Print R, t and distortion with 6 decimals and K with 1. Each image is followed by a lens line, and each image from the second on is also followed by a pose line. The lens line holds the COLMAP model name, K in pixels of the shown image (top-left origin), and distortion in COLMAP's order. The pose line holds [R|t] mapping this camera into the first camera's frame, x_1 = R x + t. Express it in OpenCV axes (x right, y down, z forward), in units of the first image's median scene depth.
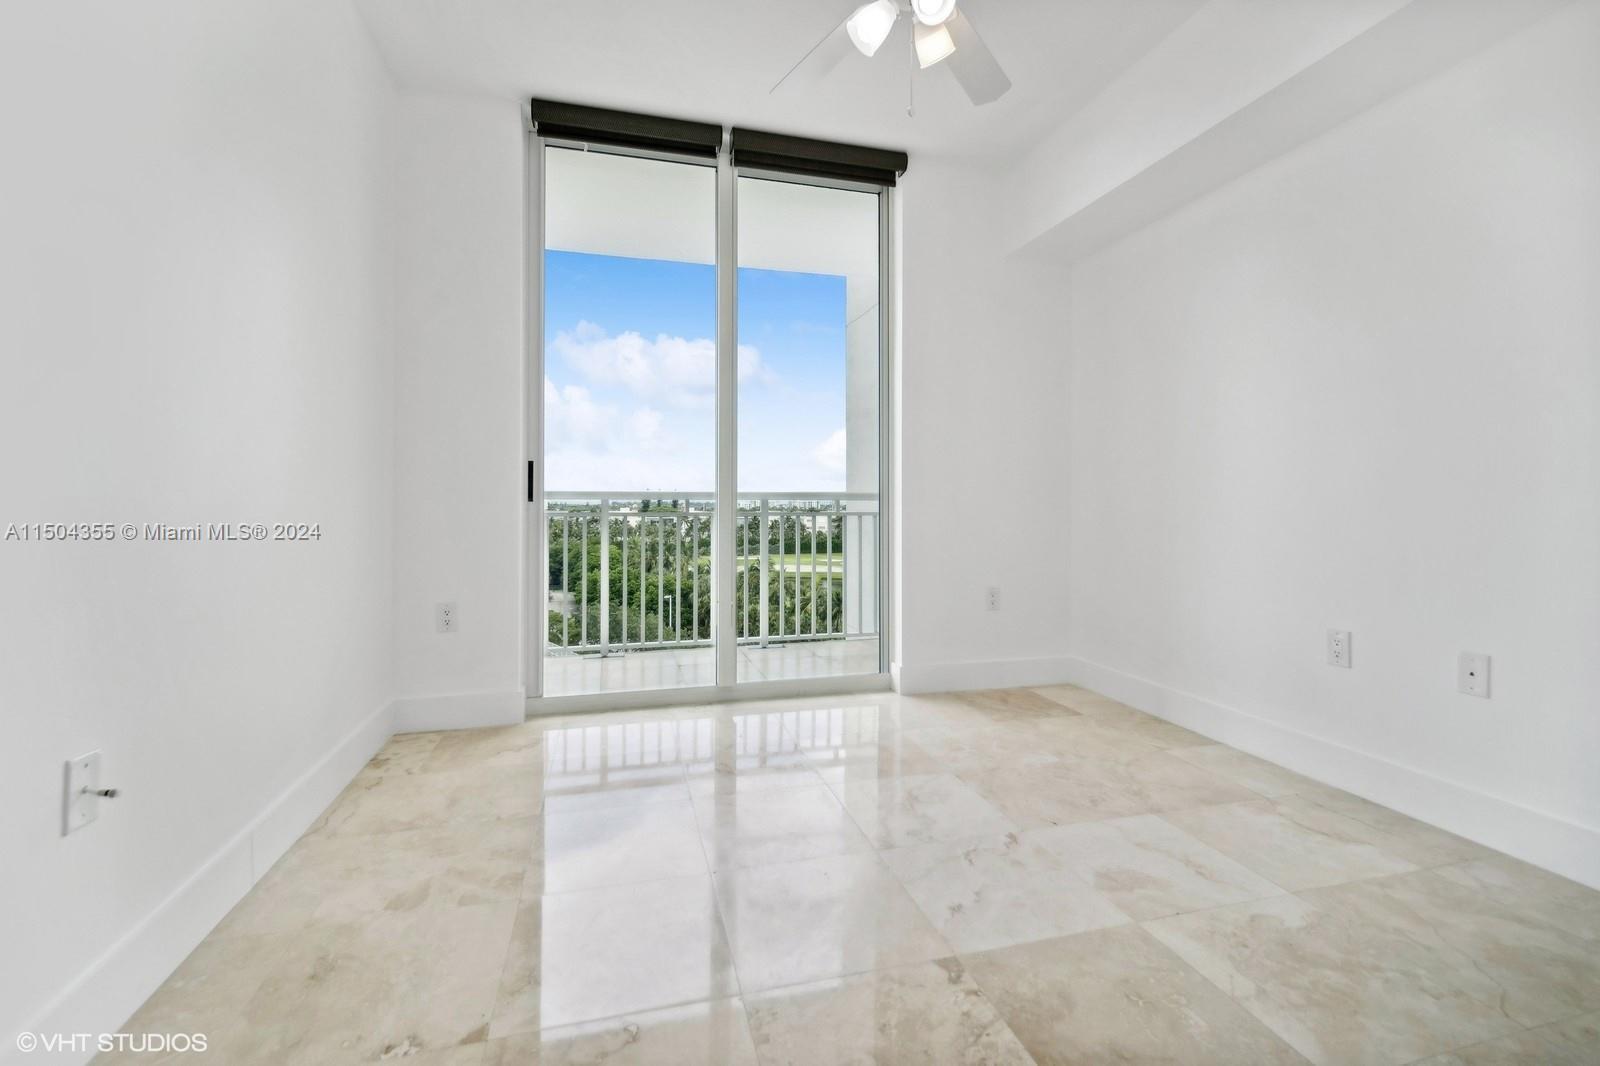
lens RADIAL K [[686.2, 0, 793.7], [0, 686.2, 496.6], [0, 0, 1]] dist [-0.002403, -0.000052]
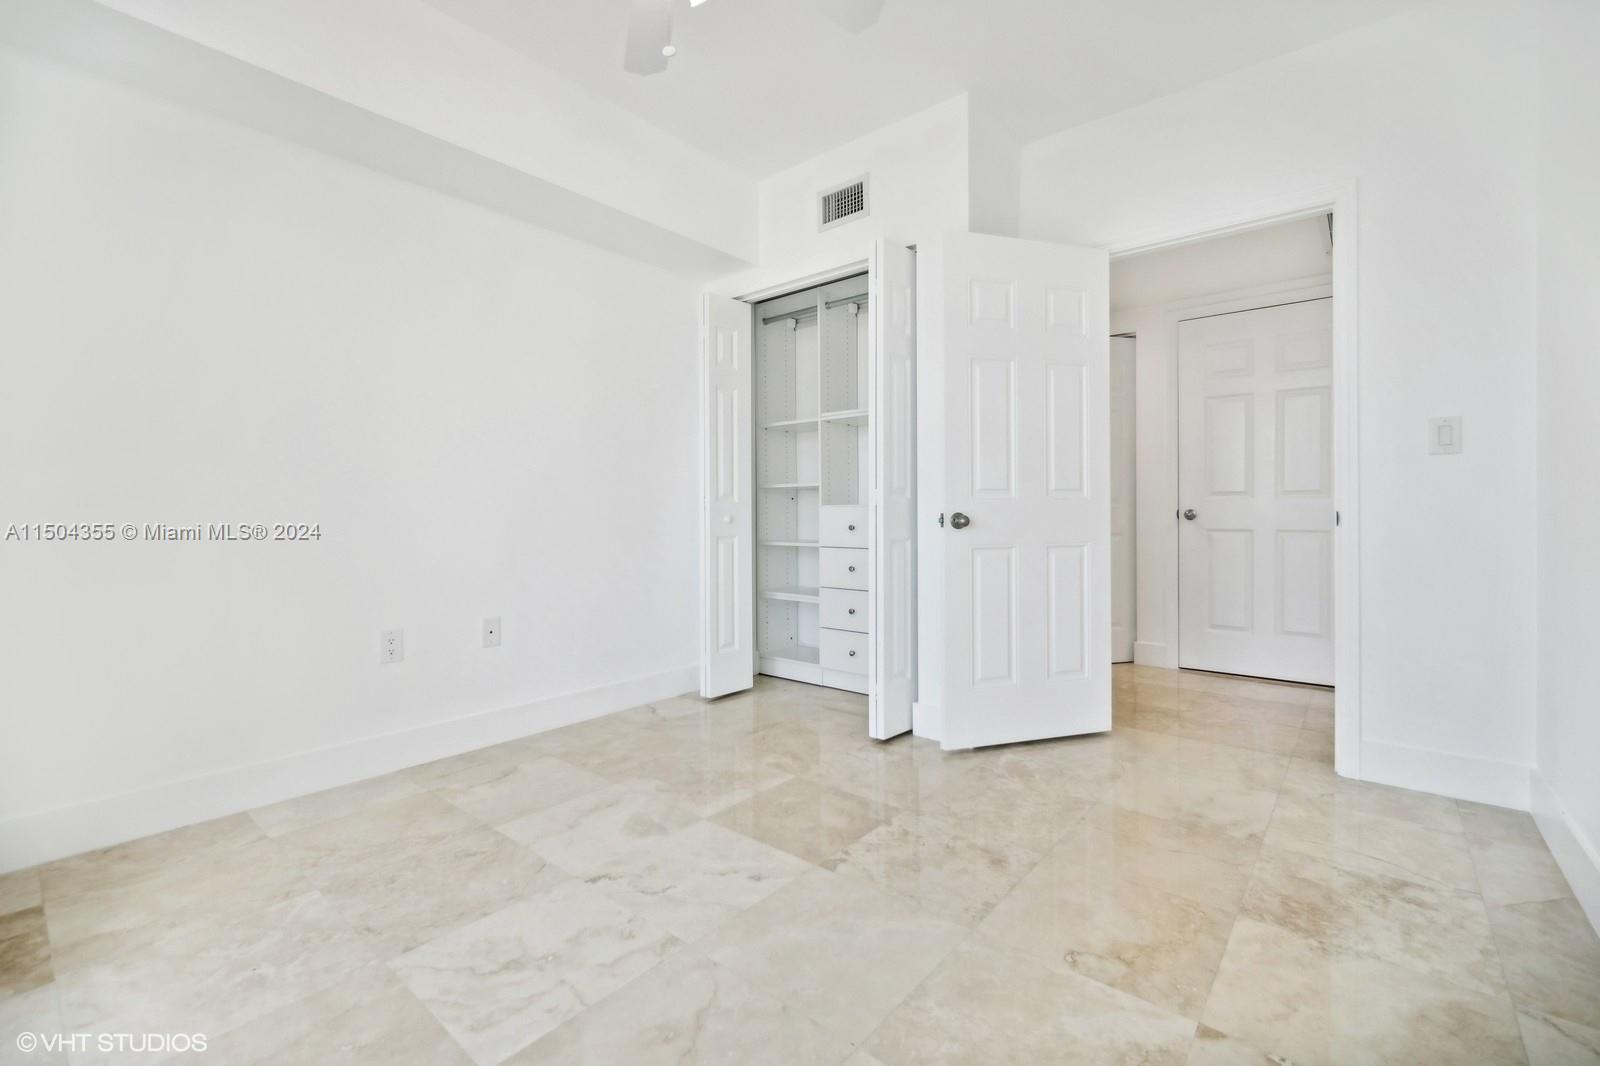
lens RADIAL K [[686.2, 0, 798.5], [0, 686.2, 525.0], [0, 0, 1]] dist [-0.002403, -0.000052]
pose [[-0.571271, -0.013658, 0.820648, -0.628181], [-0.005220, 0.999902, 0.013008, 0.007681], [-0.820745, 0.003147, -0.571286, 1.390538]]
